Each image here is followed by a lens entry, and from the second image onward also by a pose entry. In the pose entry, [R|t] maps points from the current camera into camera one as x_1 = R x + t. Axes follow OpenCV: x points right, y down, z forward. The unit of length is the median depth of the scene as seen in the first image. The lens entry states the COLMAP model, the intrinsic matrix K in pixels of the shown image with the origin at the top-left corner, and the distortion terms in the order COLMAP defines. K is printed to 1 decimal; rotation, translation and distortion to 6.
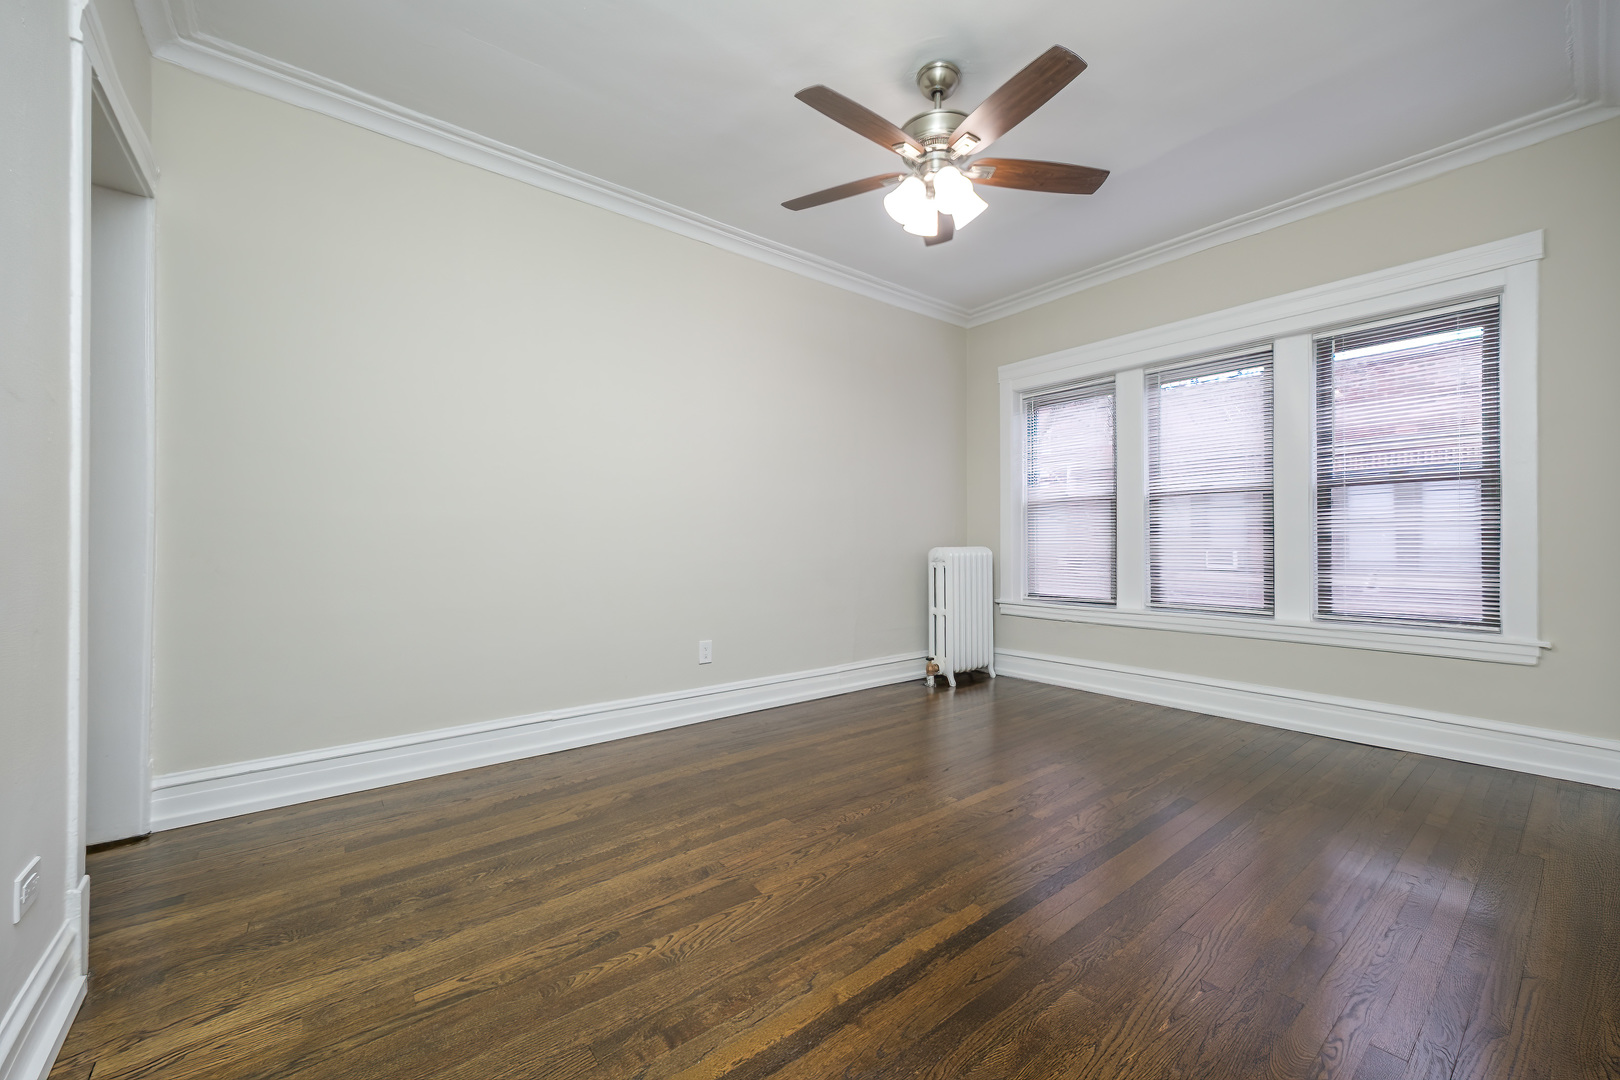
lens RADIAL K [[643.8, 0, 808.3], [0, 643.8, 544.2], [0, 0, 1]] dist [-0.001292, -0.000177]
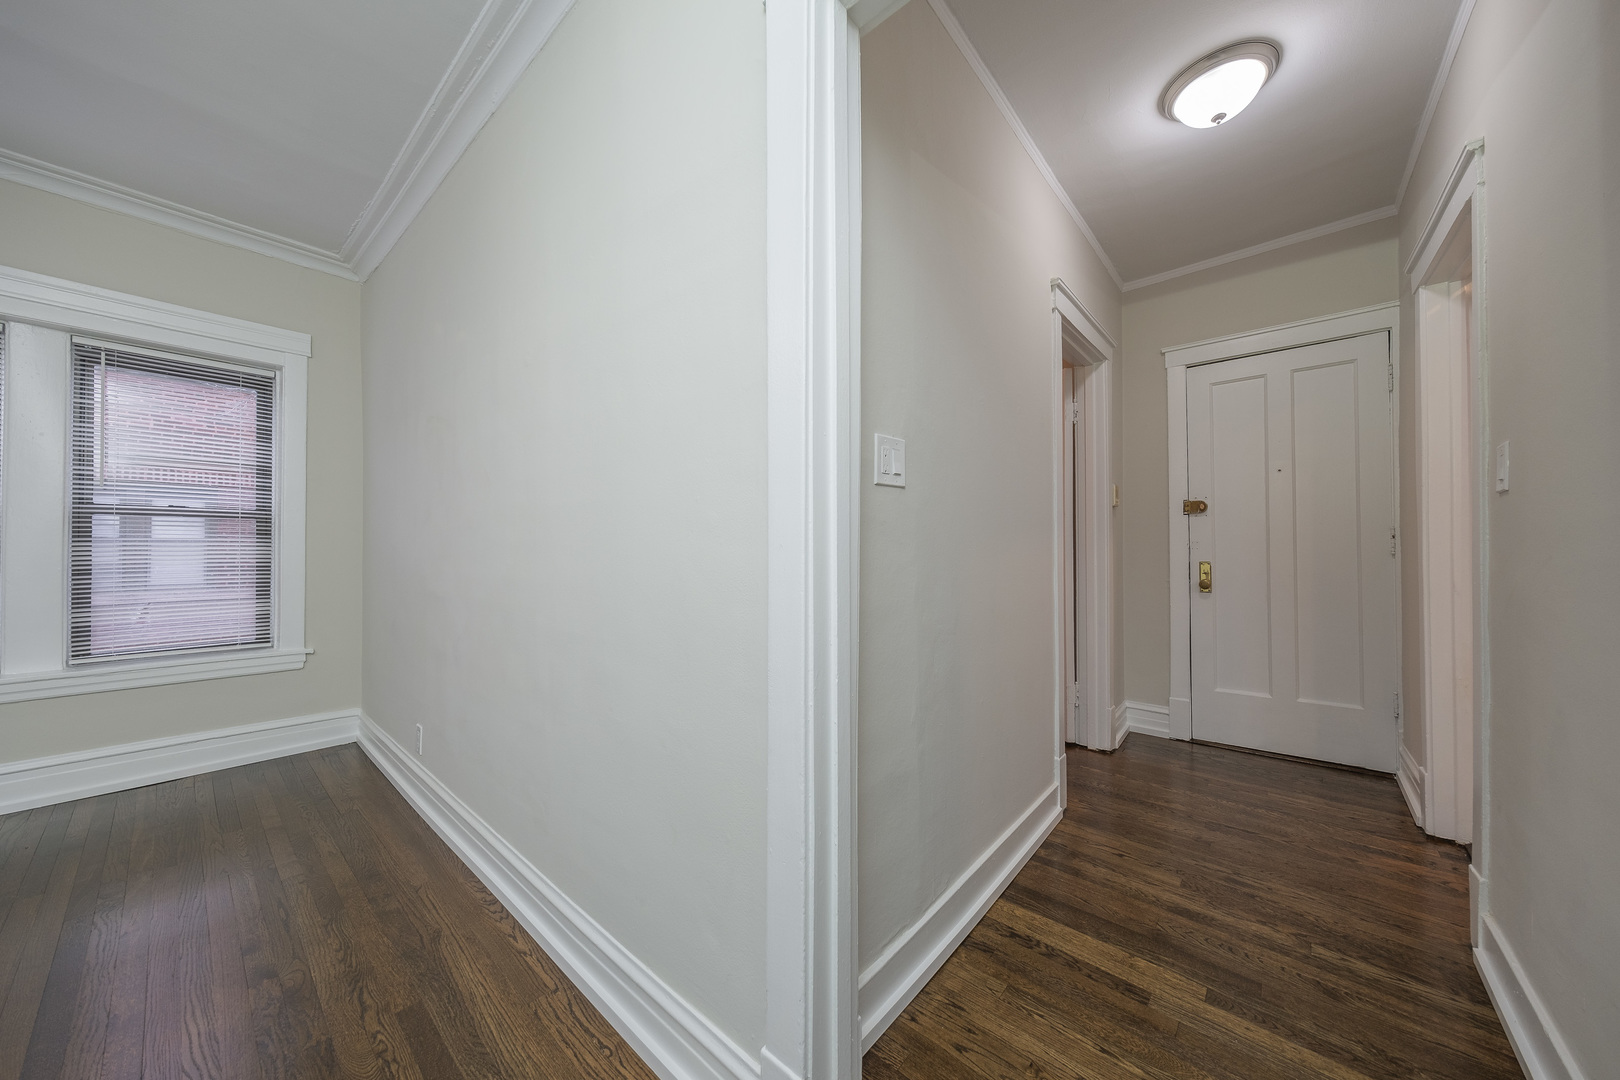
lens RADIAL K [[533.2, 0, 804.1], [0, 533.2, 552.4], [0, 0, 1]] dist [-0.000345, -0.000026]
pose [[-0.158671, 0.019099, 0.987147, -0.079235], [0.015747, 0.999735, -0.016812, -0.008787], [-0.987206, 0.012877, -0.158930, 0.161254]]
